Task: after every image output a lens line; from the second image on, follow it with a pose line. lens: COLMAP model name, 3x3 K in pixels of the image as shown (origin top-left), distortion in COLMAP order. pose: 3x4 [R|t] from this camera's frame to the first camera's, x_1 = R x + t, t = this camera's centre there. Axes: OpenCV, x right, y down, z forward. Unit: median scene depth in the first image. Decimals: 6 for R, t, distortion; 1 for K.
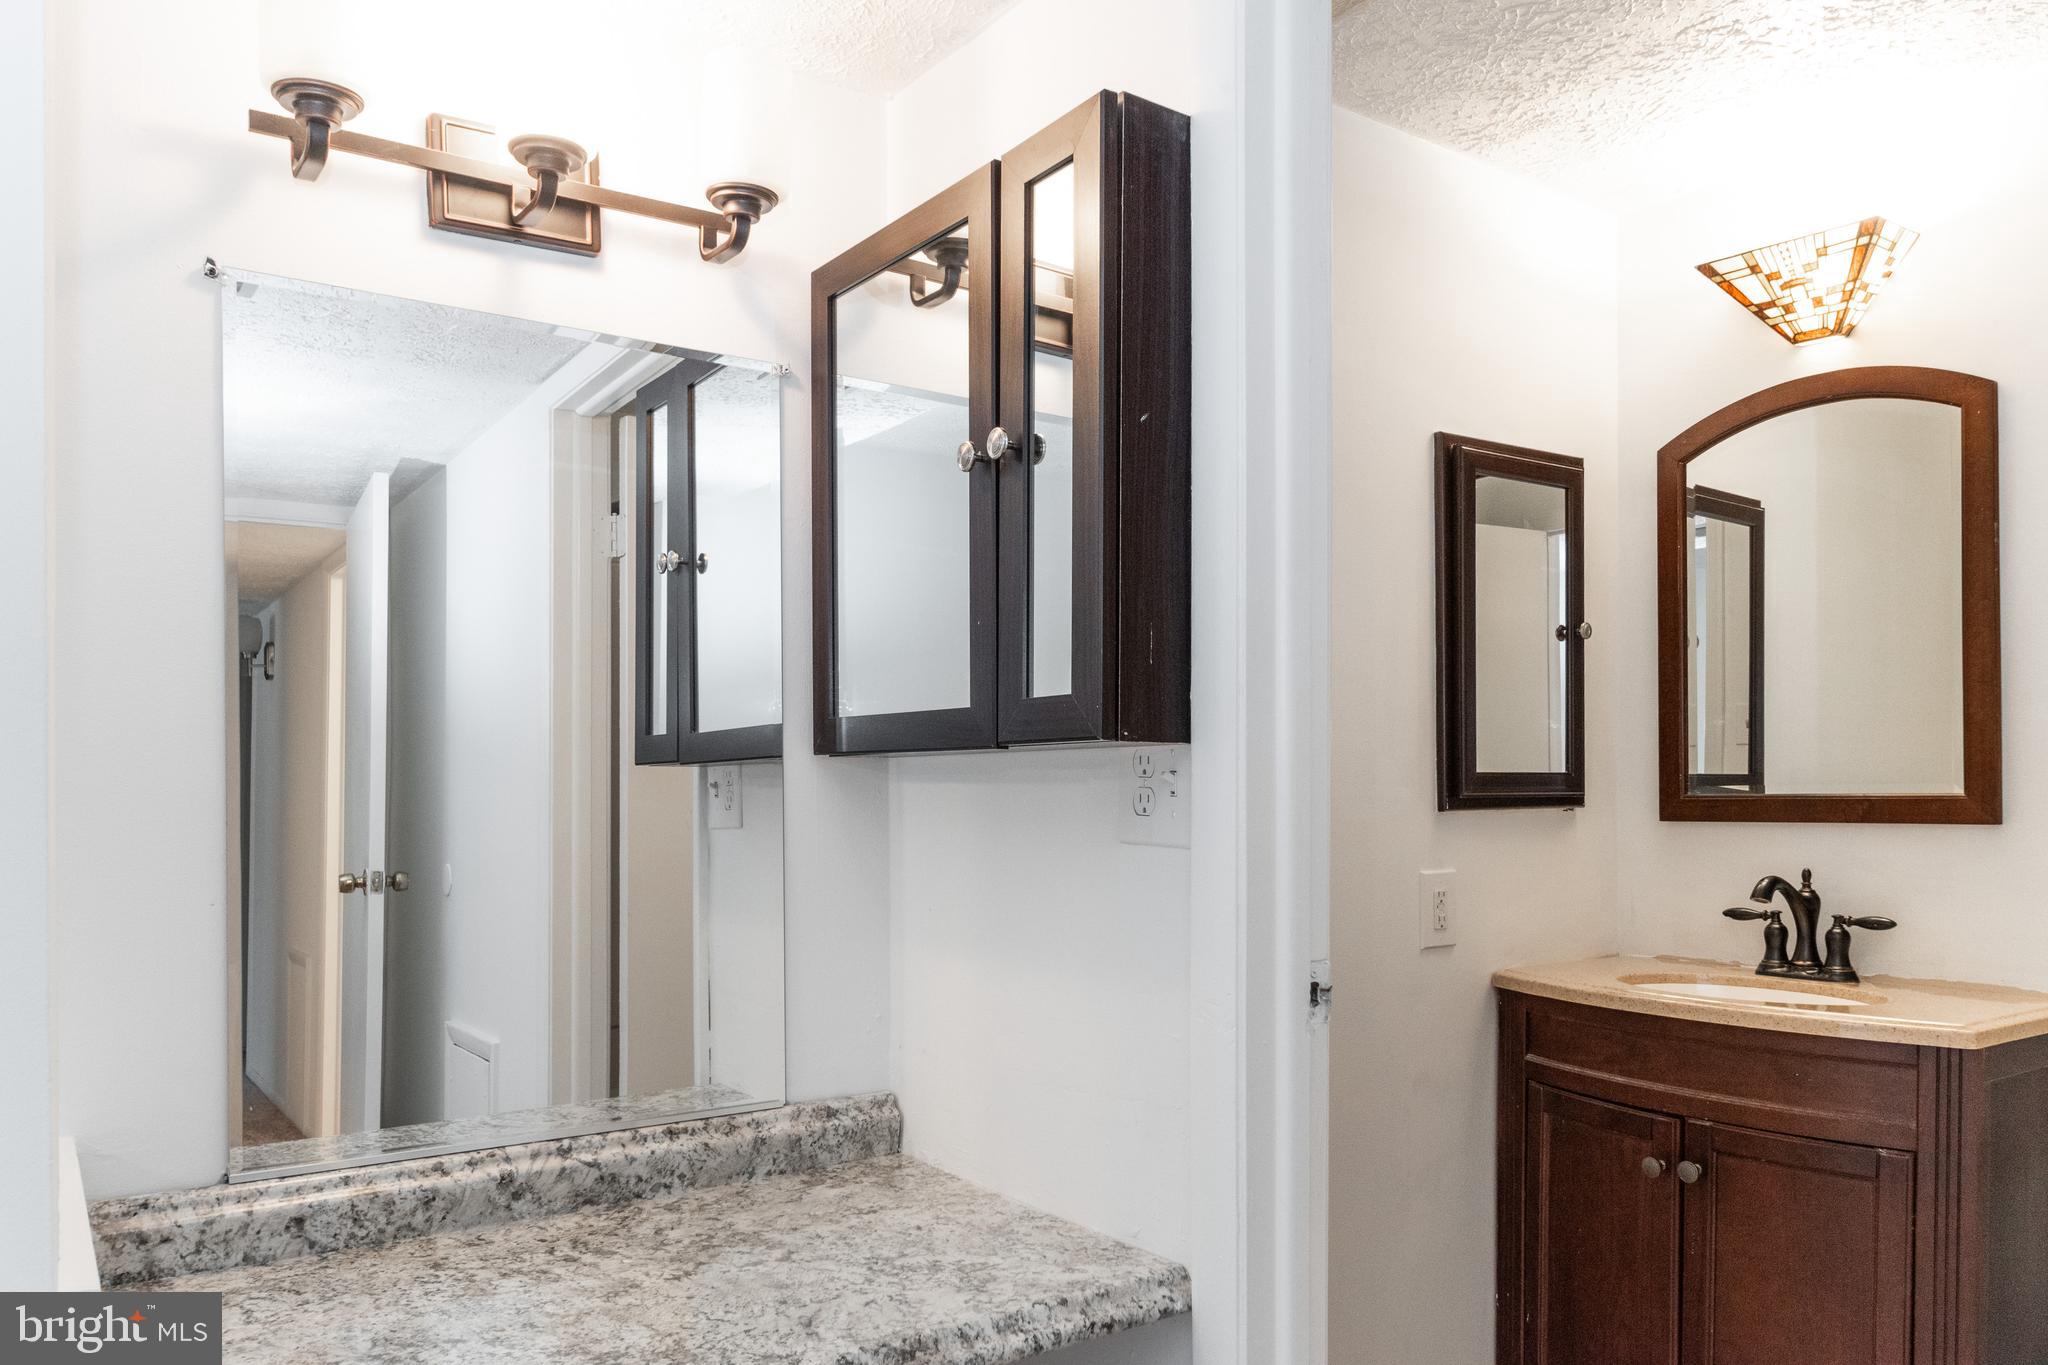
lens RADIAL K [[1470.6, 0, 1002.7], [0, 1470.6, 795.0], [0, 0, 1]] dist [0.005013, -0.006235]
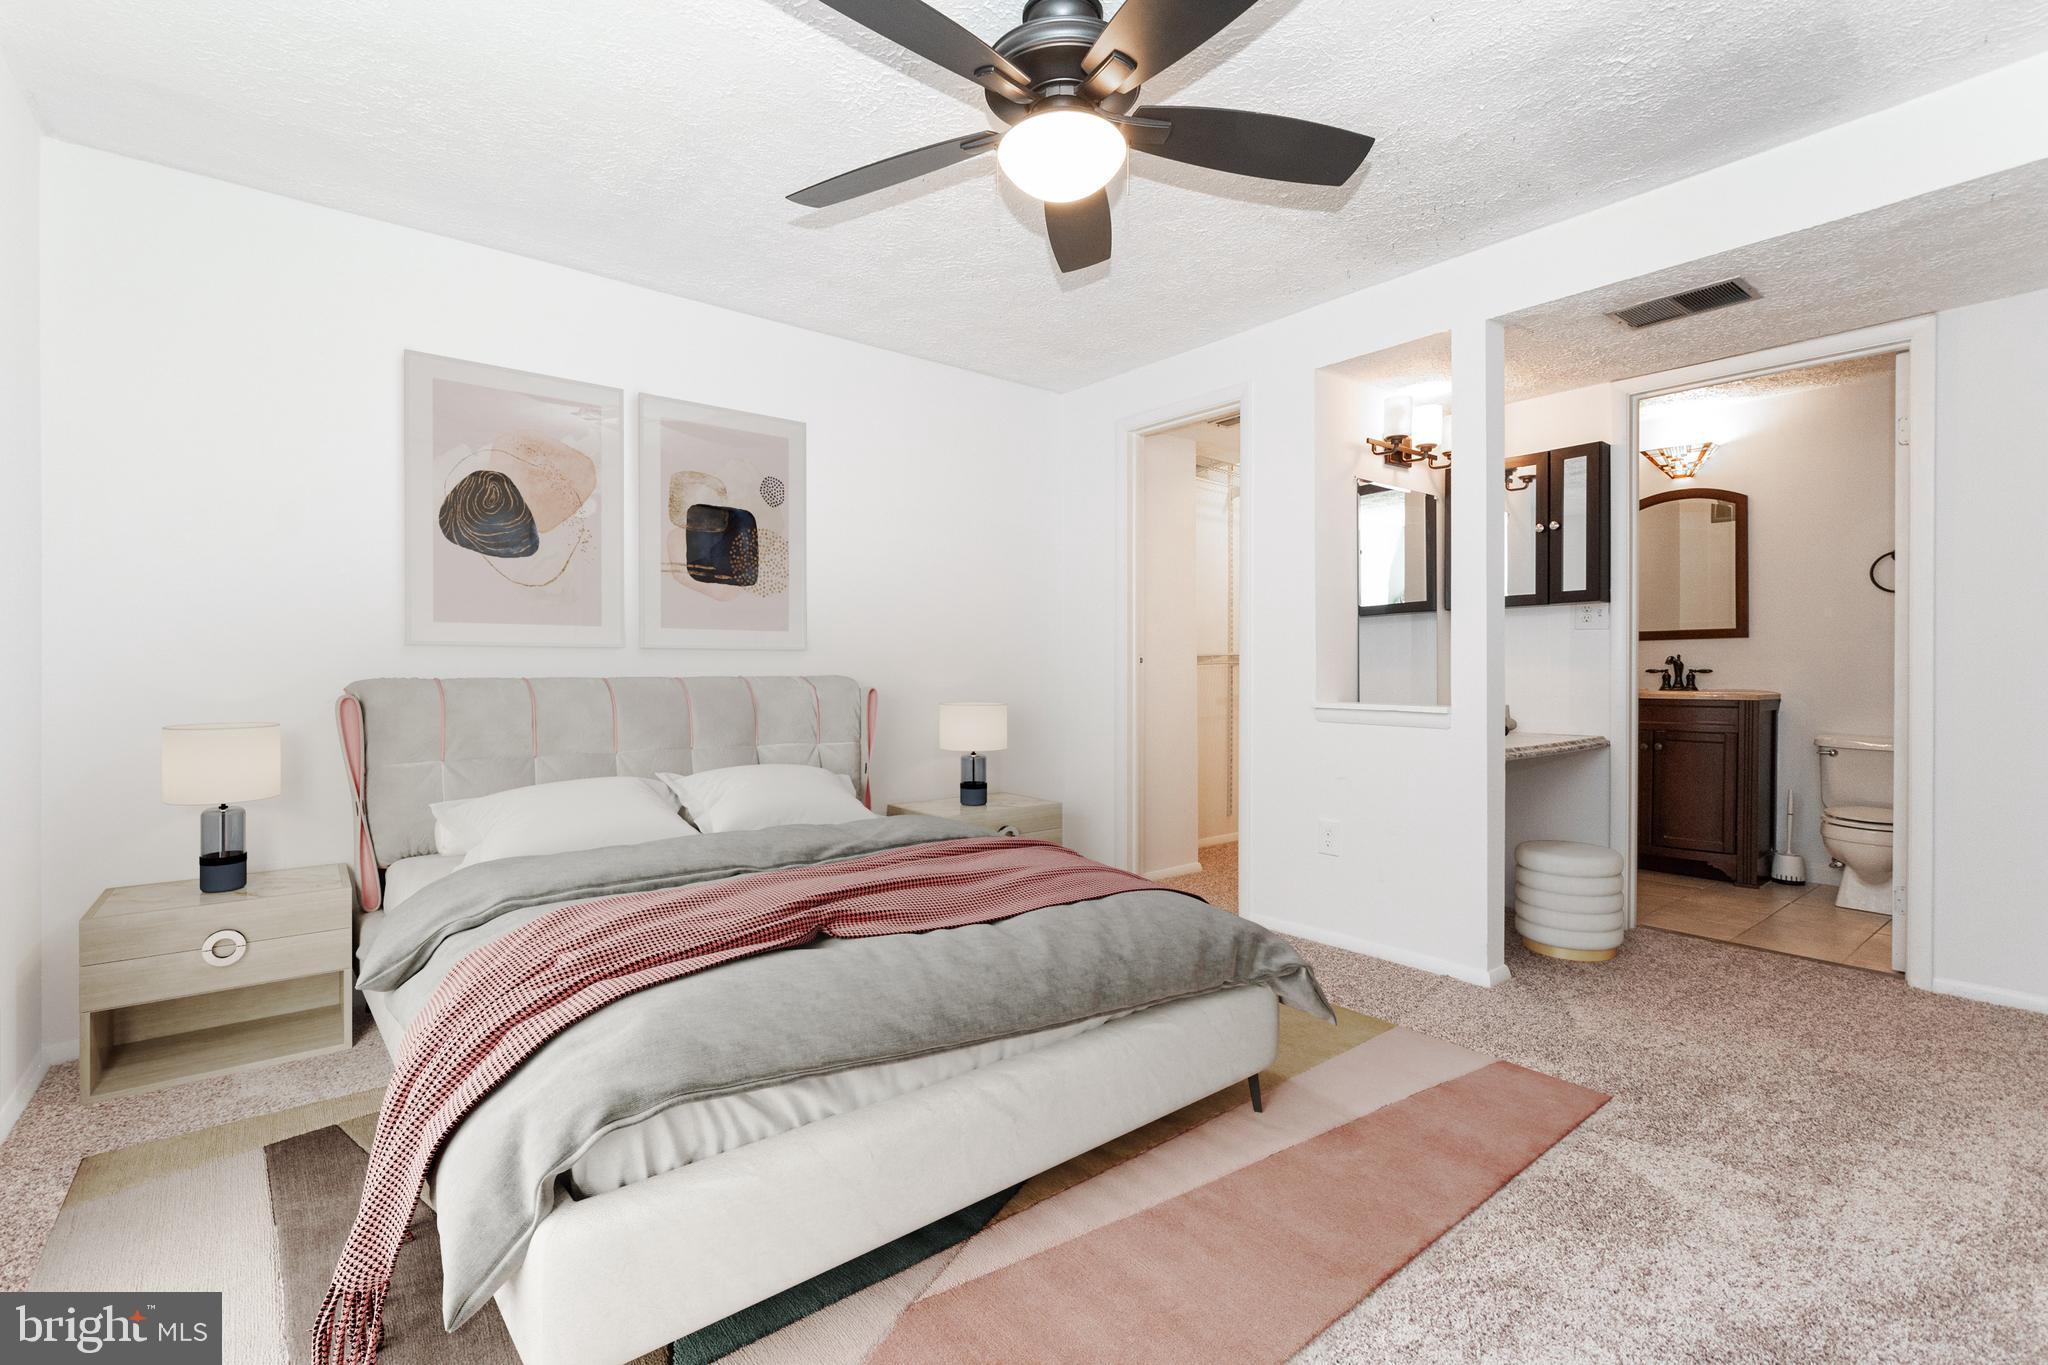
lens RADIAL K [[910.3, 0, 1009.5], [0, 910.3, 673.9], [0, 0, 1]] dist [0.006263, -0.001483]
pose [[0.997711, -0.002628, 0.067576, -1.472572], [0.002797, 0.999993, -0.002400, 0.141723], [-0.067569, 0.002583, 0.997711, -1.194962]]
